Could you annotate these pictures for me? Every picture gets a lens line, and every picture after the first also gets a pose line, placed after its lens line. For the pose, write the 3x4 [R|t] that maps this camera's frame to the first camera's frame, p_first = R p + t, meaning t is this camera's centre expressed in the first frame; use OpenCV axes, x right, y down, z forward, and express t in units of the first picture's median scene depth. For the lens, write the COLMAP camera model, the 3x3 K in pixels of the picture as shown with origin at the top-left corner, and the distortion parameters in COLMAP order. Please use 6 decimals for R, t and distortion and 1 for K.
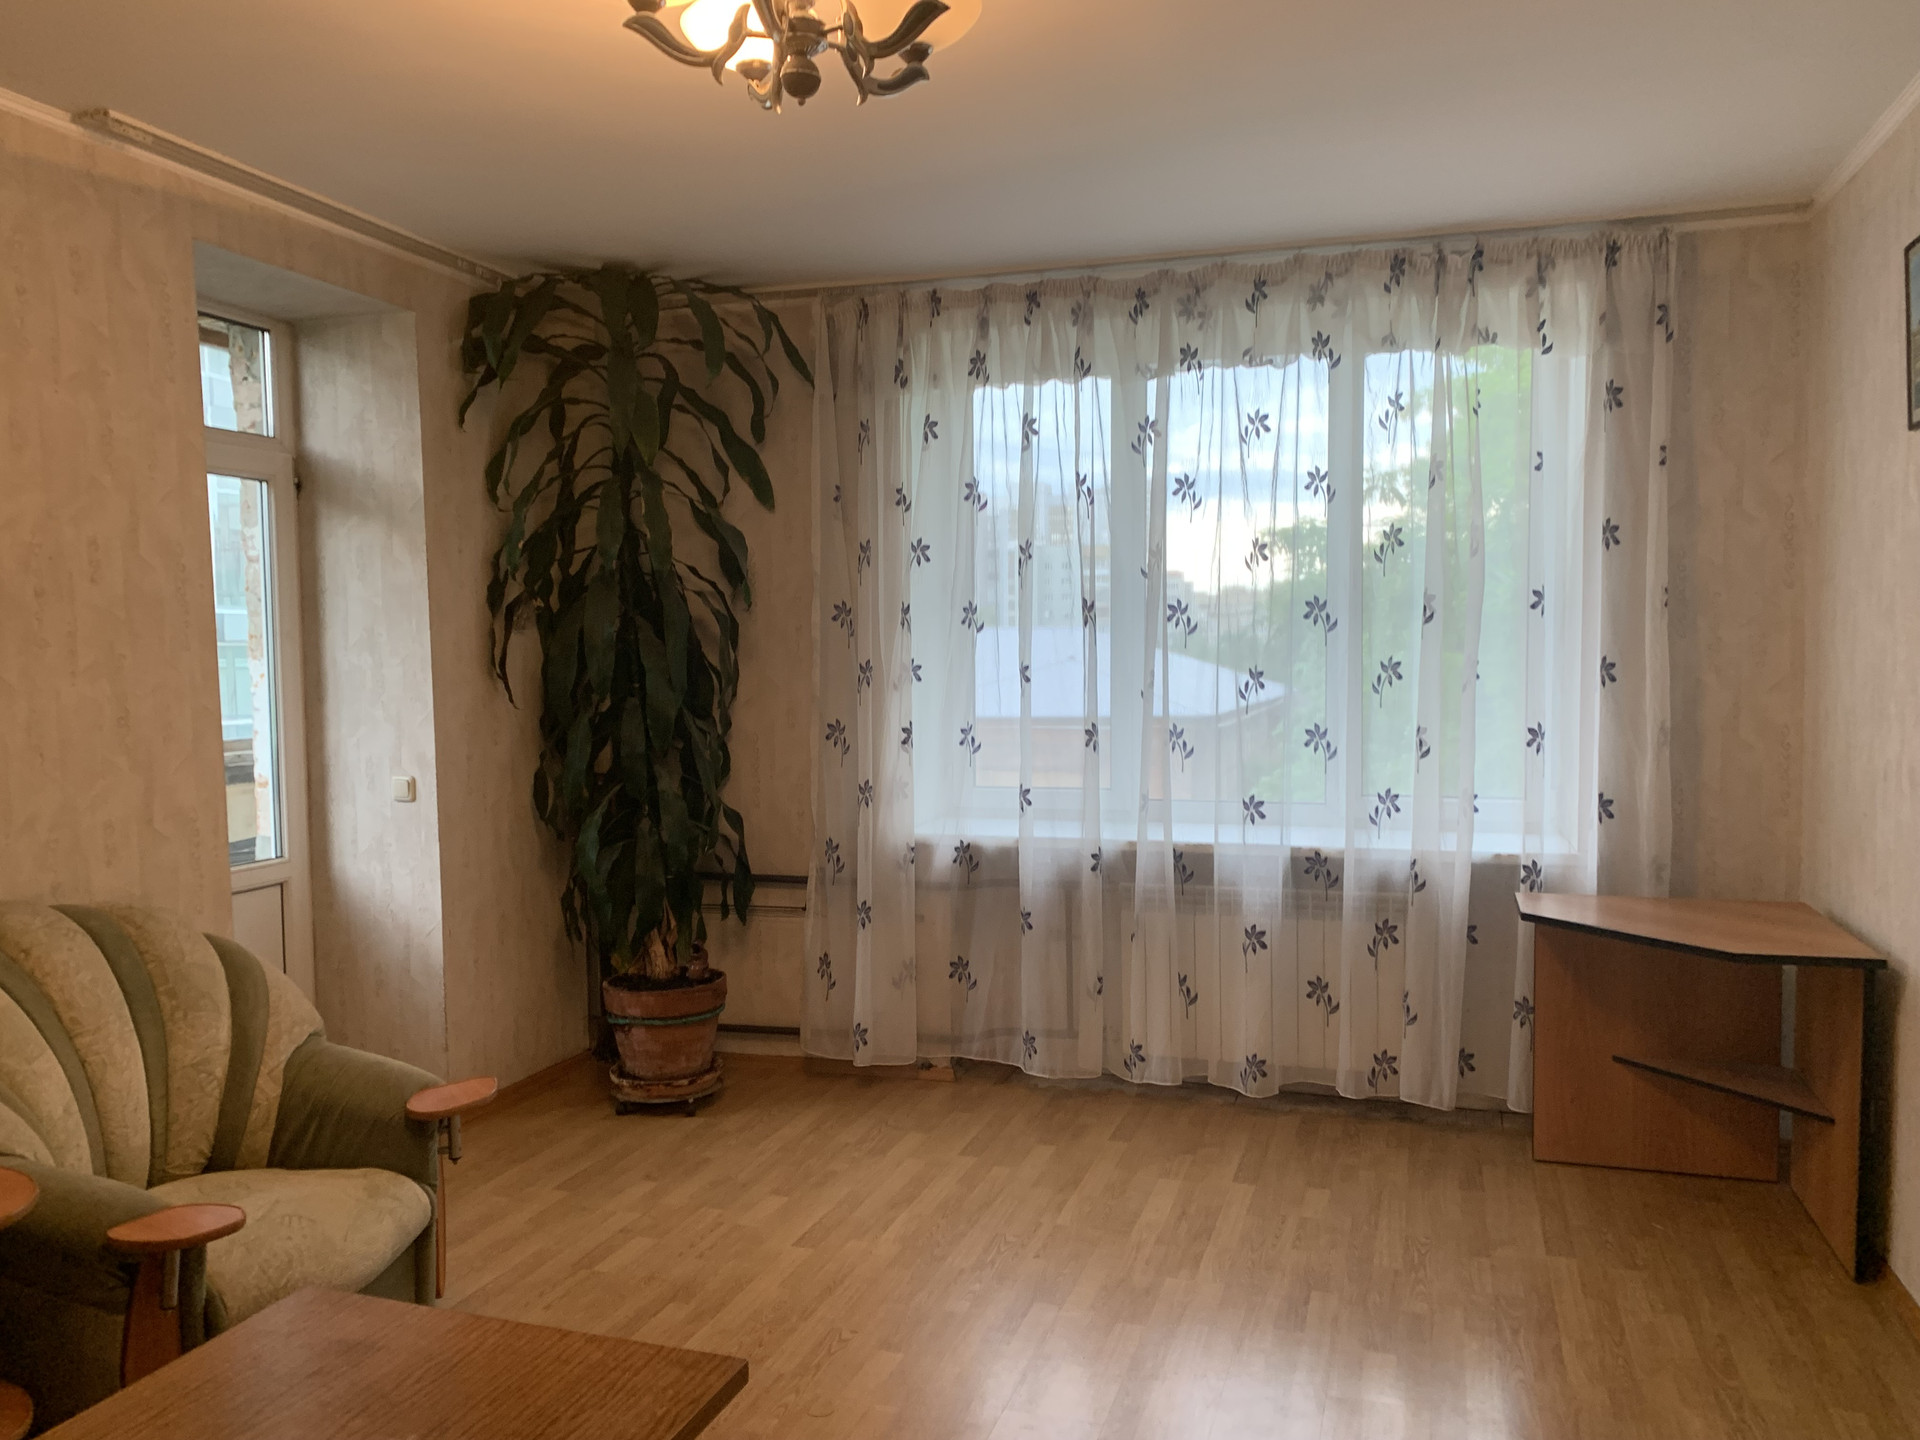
lens RADIAL K [[1461.0, 0, 961.9], [0, 1461.0, 720.0], [0, 0, 1]] dist [0.040676, -0.048227]
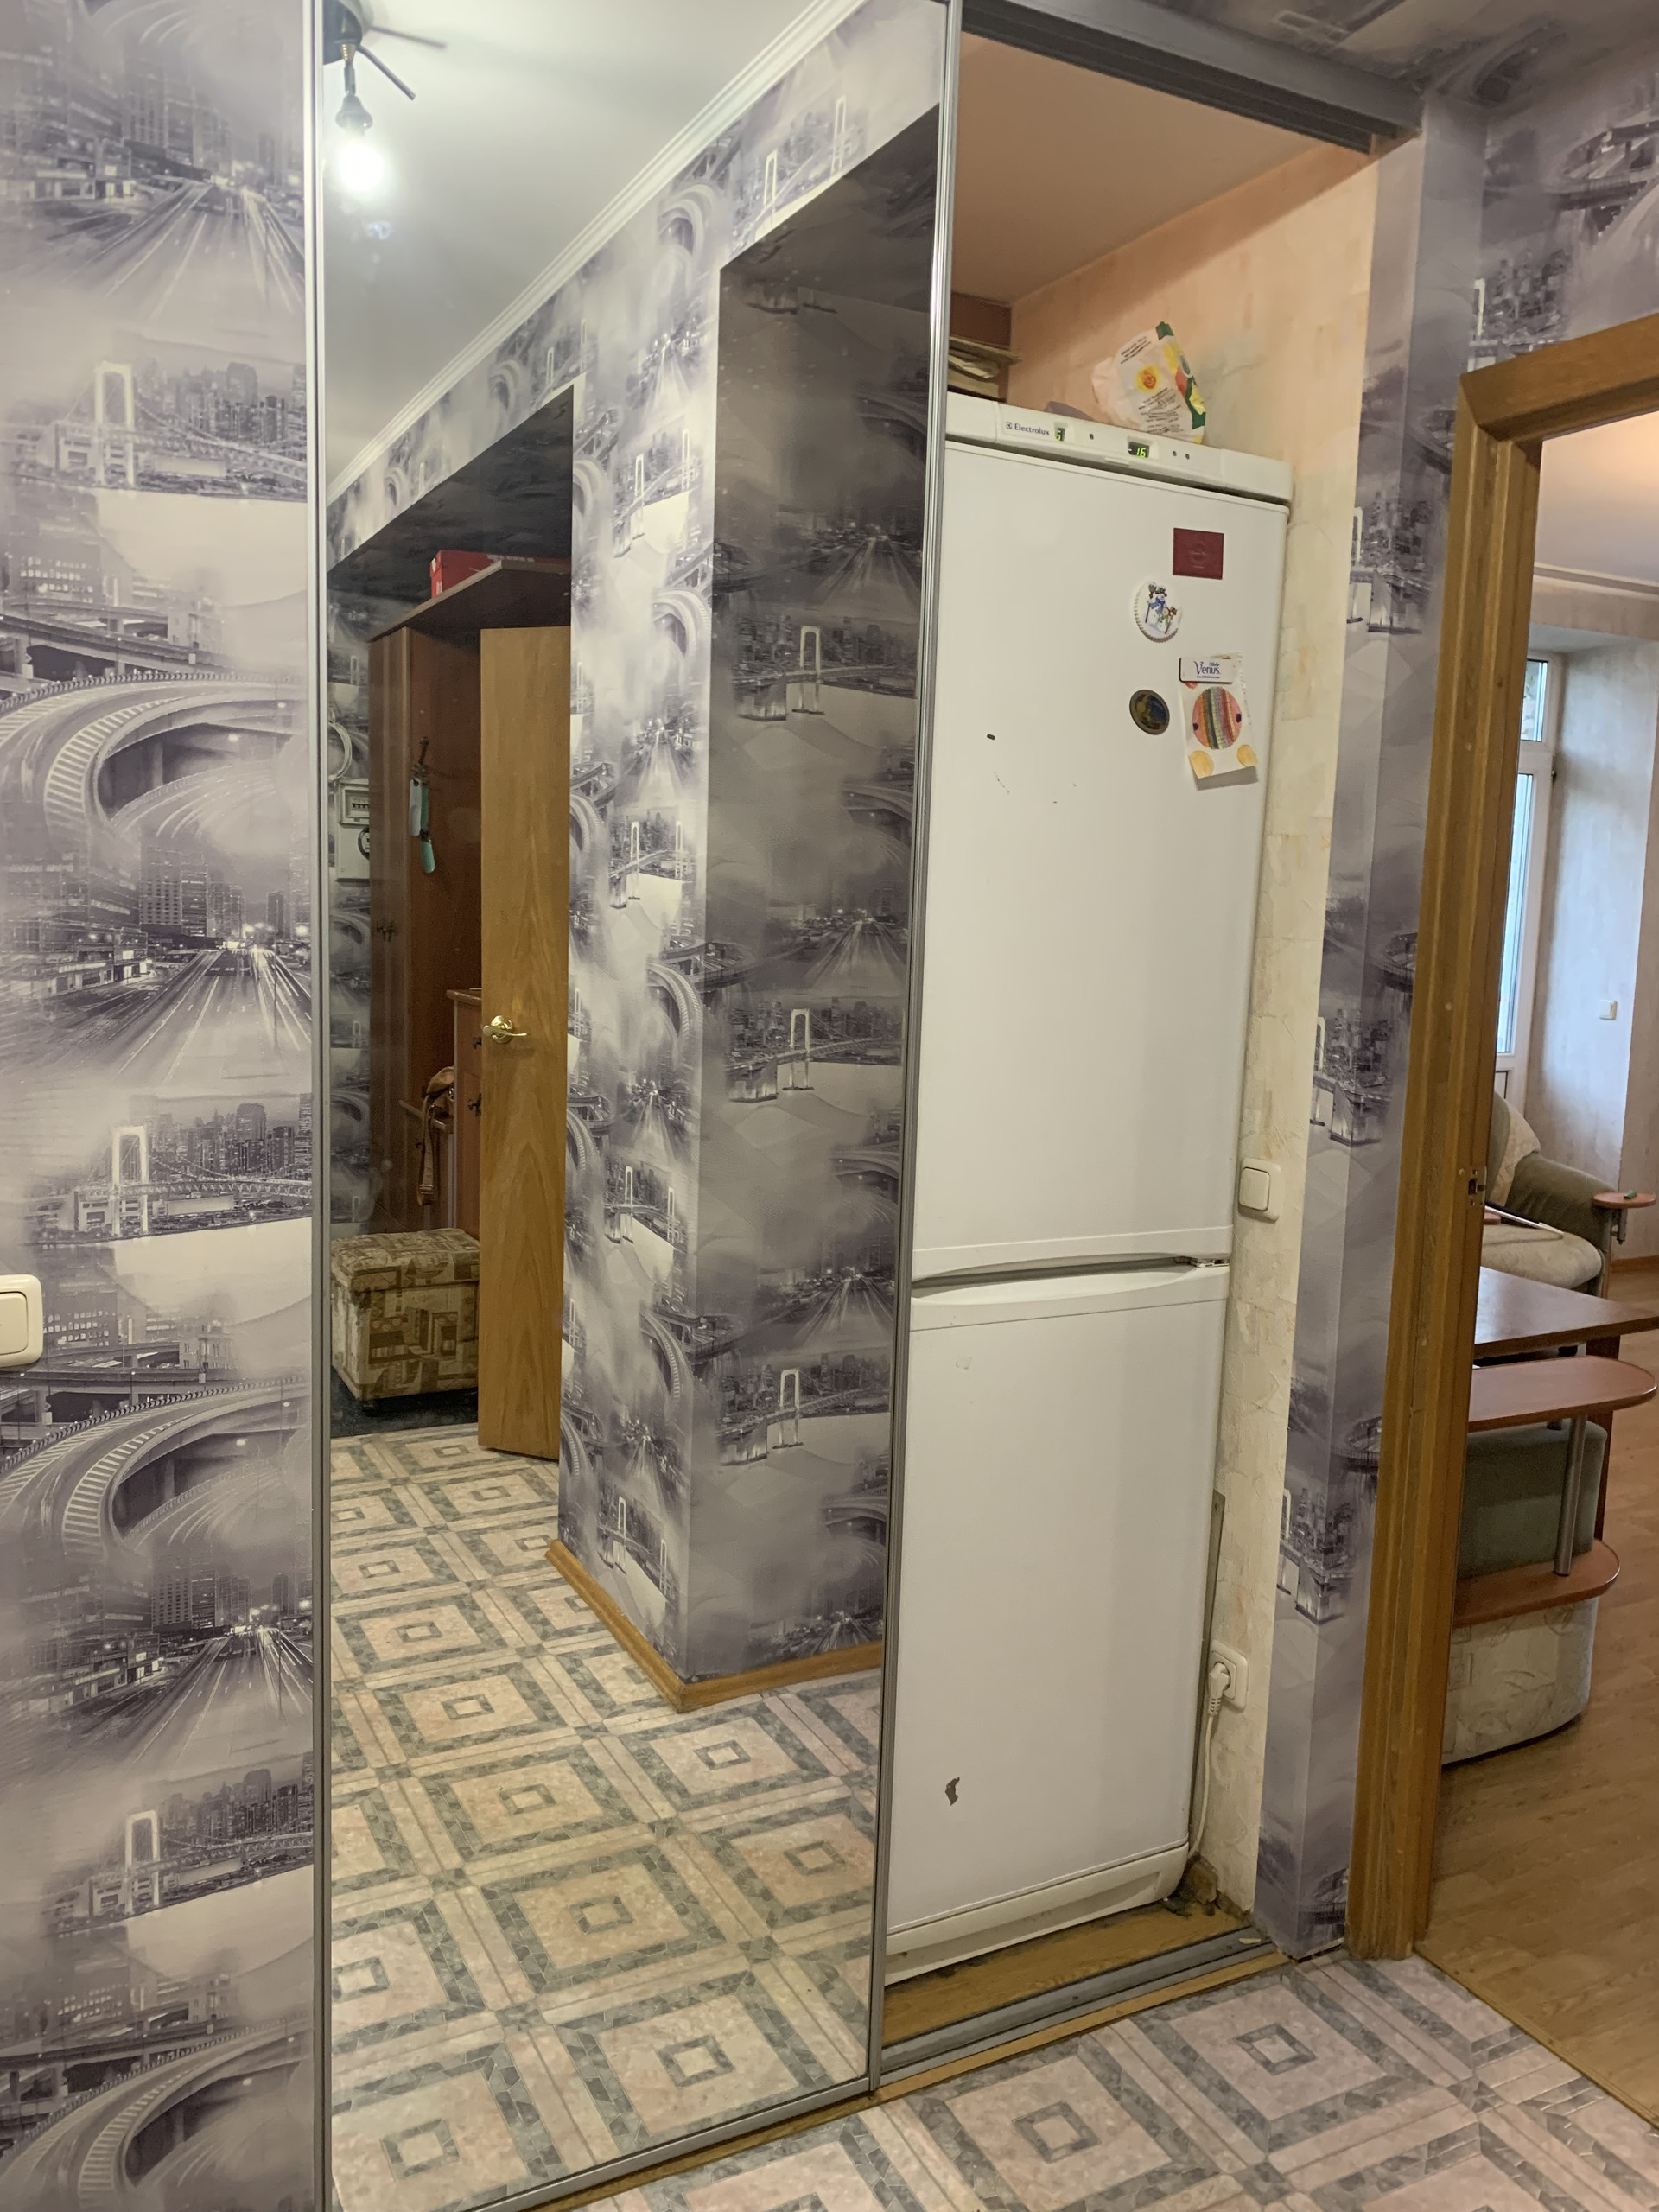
lens RADIAL K [[1683.2, 0, 832.1], [0, 1683.2, 1090.3], [0, 0, 1]] dist [0.040676, -0.048227]
pose [[0.708524, 0.121973, -0.695066, 0.193144], [-0.077991, 0.992450, 0.094658, 0.029180], [0.701364, -0.012859, 0.712688, -0.574055]]
